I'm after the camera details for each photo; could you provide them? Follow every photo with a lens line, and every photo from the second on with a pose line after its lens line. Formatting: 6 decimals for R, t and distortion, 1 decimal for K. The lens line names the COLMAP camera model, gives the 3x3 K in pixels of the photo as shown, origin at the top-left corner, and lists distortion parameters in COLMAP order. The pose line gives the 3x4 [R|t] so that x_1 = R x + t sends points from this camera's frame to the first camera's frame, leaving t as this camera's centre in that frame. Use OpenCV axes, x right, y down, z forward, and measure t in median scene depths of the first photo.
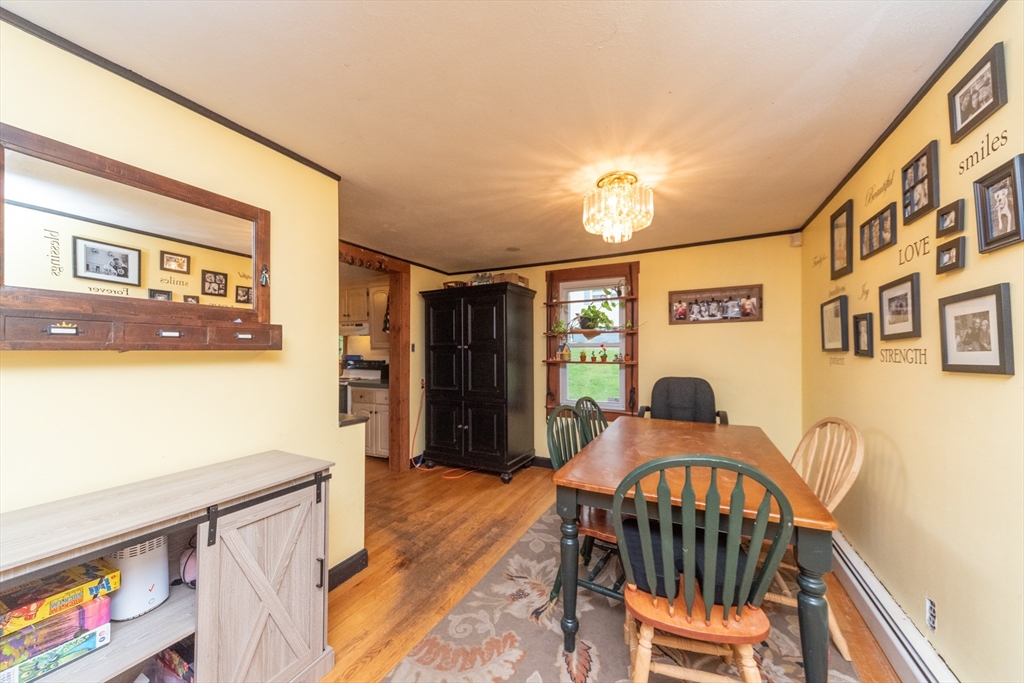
lens RADIAL K [[355.6, 0, 512.0], [0, 355.6, 341.5], [0, 0, 1]] dist [-0.000441, 0.000052]
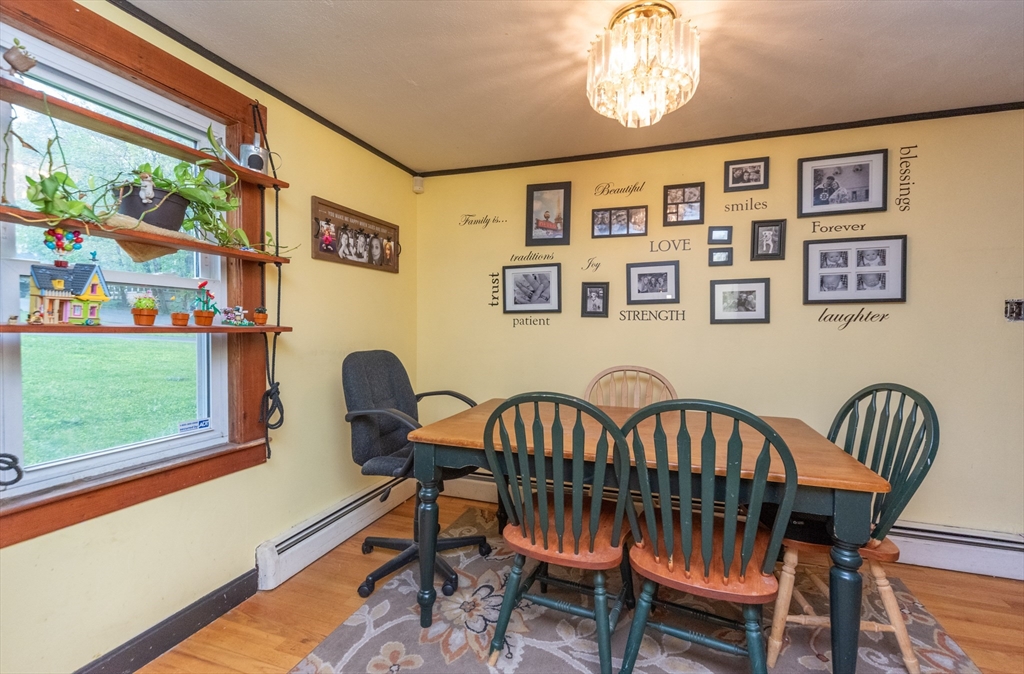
lens RADIAL K [[438.2, 0, 512.0], [0, 438.2, 337.0], [0, 0, 1]] dist [-0.001437, -0.000080]
pose [[-0.126542, -0.023661, 0.991679, -0.532502], [-0.034369, 0.999220, 0.019455, 0.101252], [-0.991366, -0.031621, -0.127257, 1.610678]]
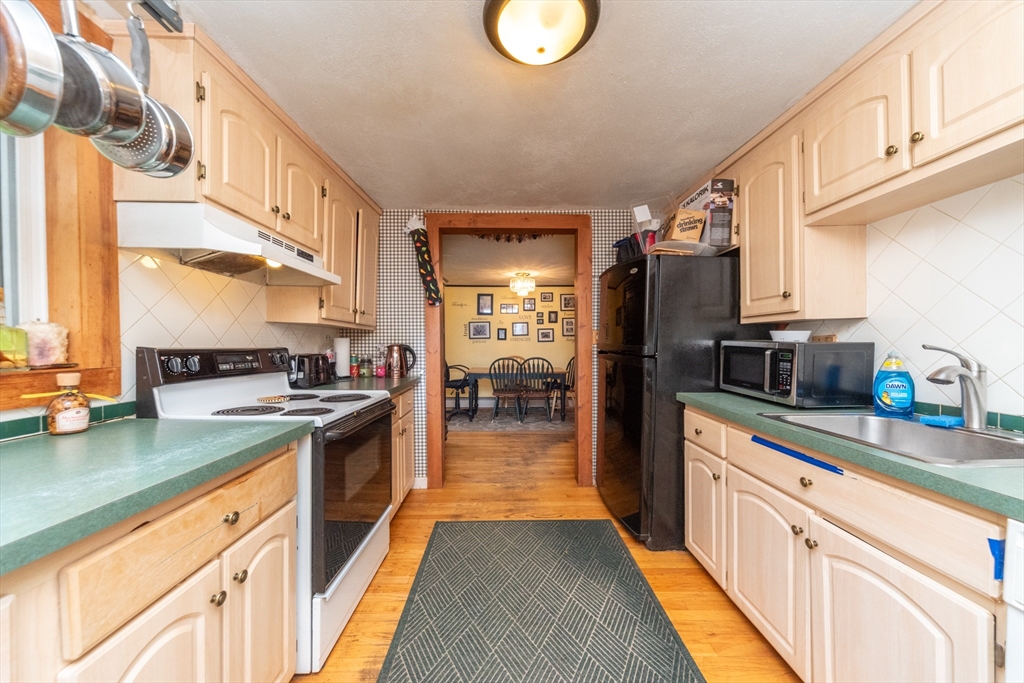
lens RADIAL K [[355.6, 0, 512.0], [0, 355.6, 341.5], [0, 0, 1]] dist [-0.000441, 0.000052]
pose [[-0.463905, 0.010379, 0.885824, -2.485529], [-0.022034, 0.999487, -0.023250, 0.152208], [-0.885611, -0.030304, -0.463438, 2.825532]]
